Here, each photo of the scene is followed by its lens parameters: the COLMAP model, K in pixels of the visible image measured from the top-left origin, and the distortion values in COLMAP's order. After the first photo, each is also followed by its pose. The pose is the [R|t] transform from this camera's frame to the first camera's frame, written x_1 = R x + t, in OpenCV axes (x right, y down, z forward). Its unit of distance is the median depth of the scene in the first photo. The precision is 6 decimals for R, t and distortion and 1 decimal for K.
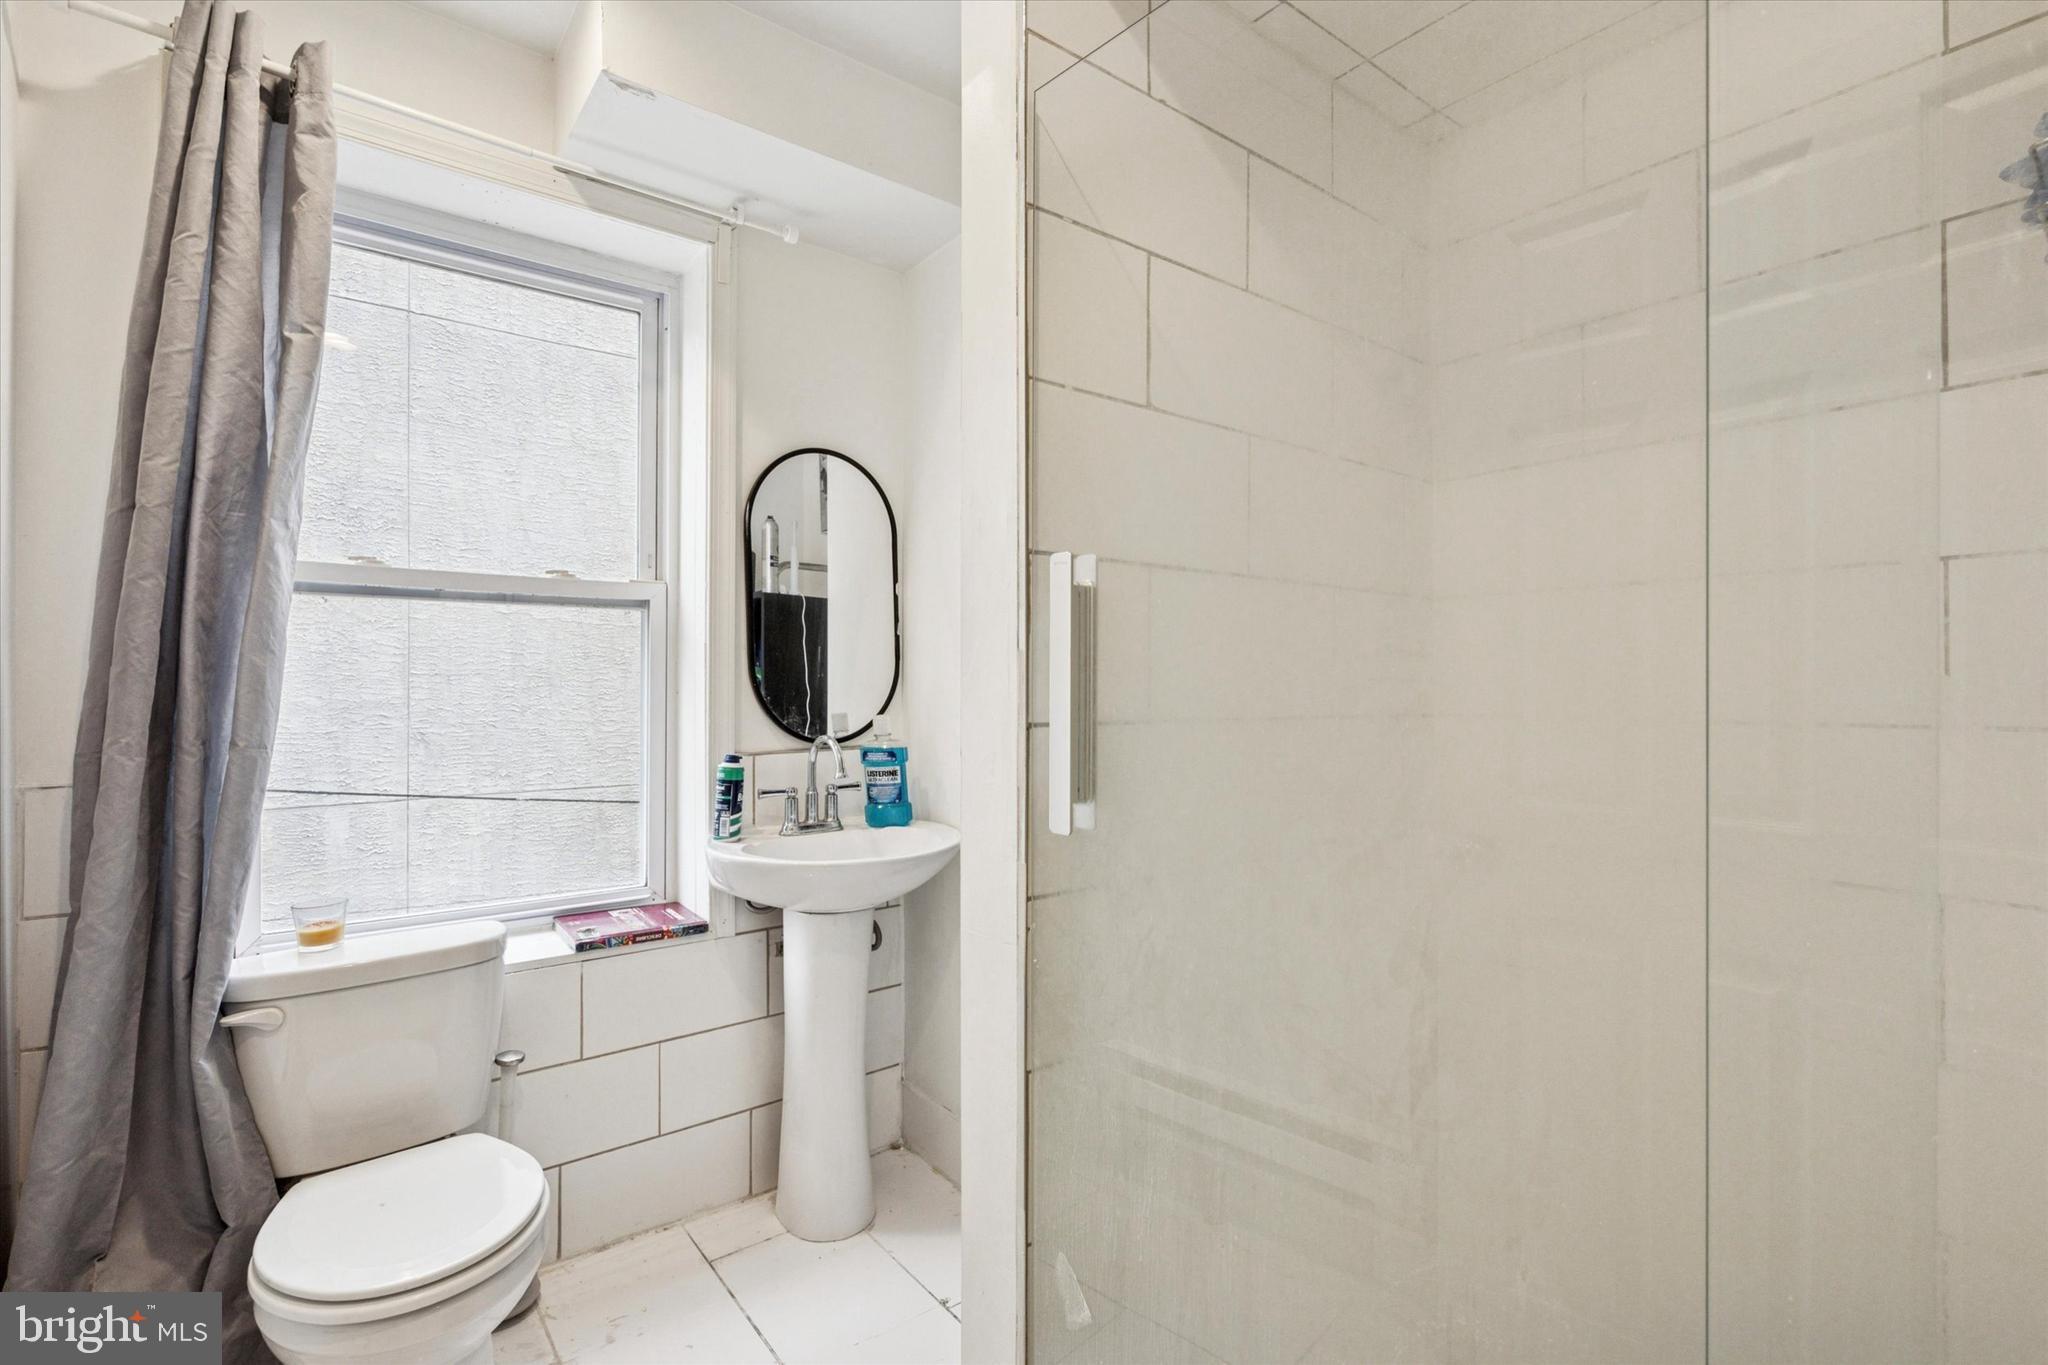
lens RADIAL K [[941.5, 0, 1023.1], [0, 941.5, 678.6], [0, 0, 1]] dist [-0.003034, 0.000845]
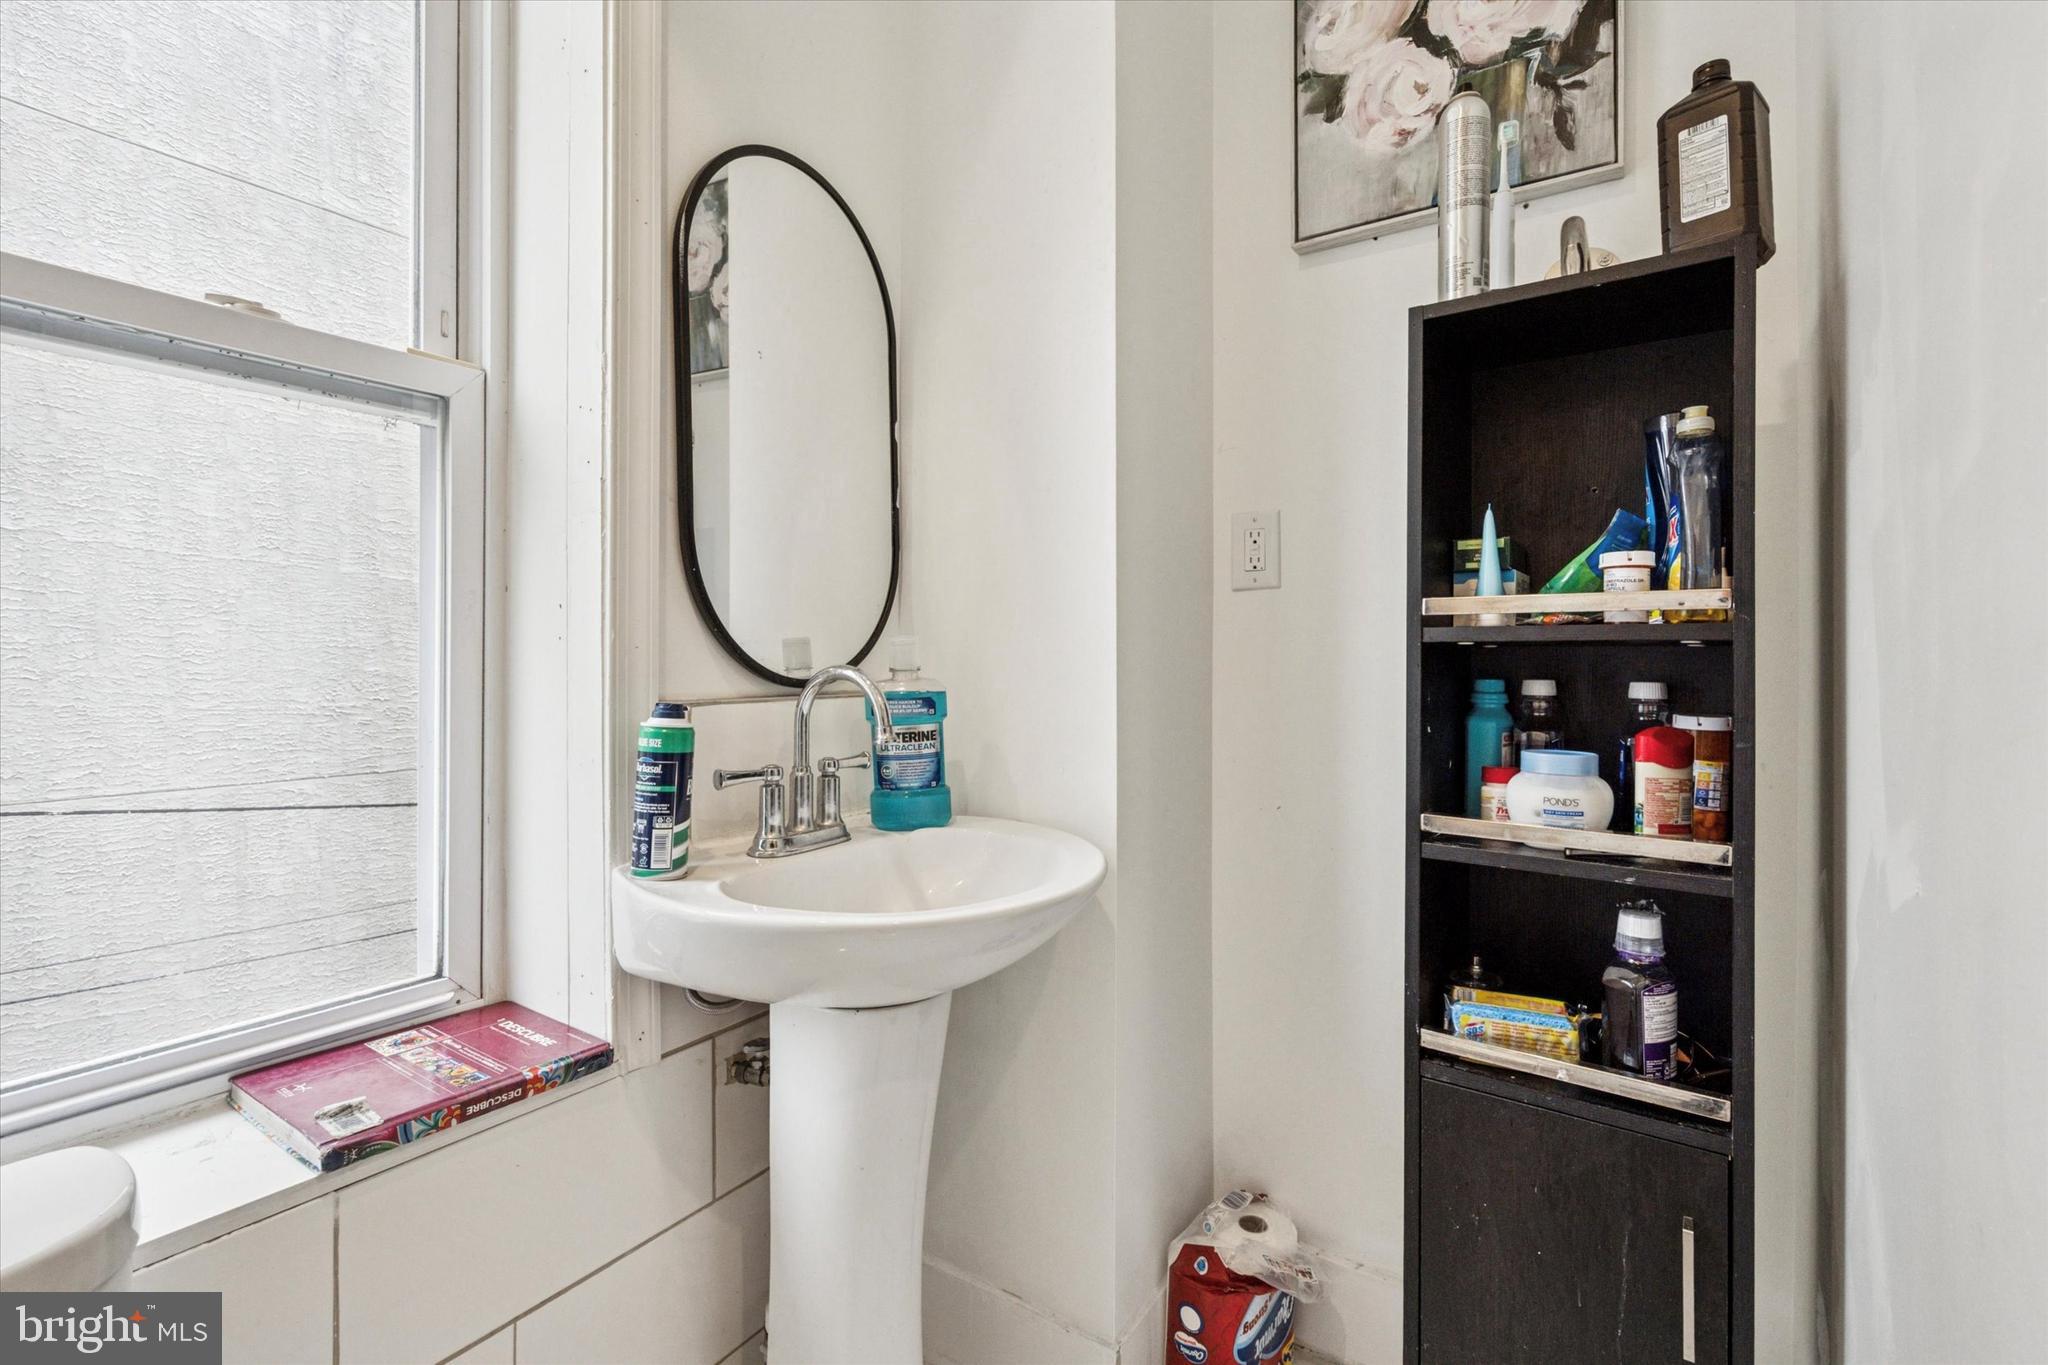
lens RADIAL K [[941.5, 0, 1014.3], [0, 941.5, 663.0], [0, 0, 1]] dist [-0.003034, 0.000845]
pose [[0.947106, 0.000926, 0.320918, -0.286108], [-0.002104, 0.999992, 0.003324, 0.056143], [-0.320913, -0.003823, 0.947101, 0.455755]]
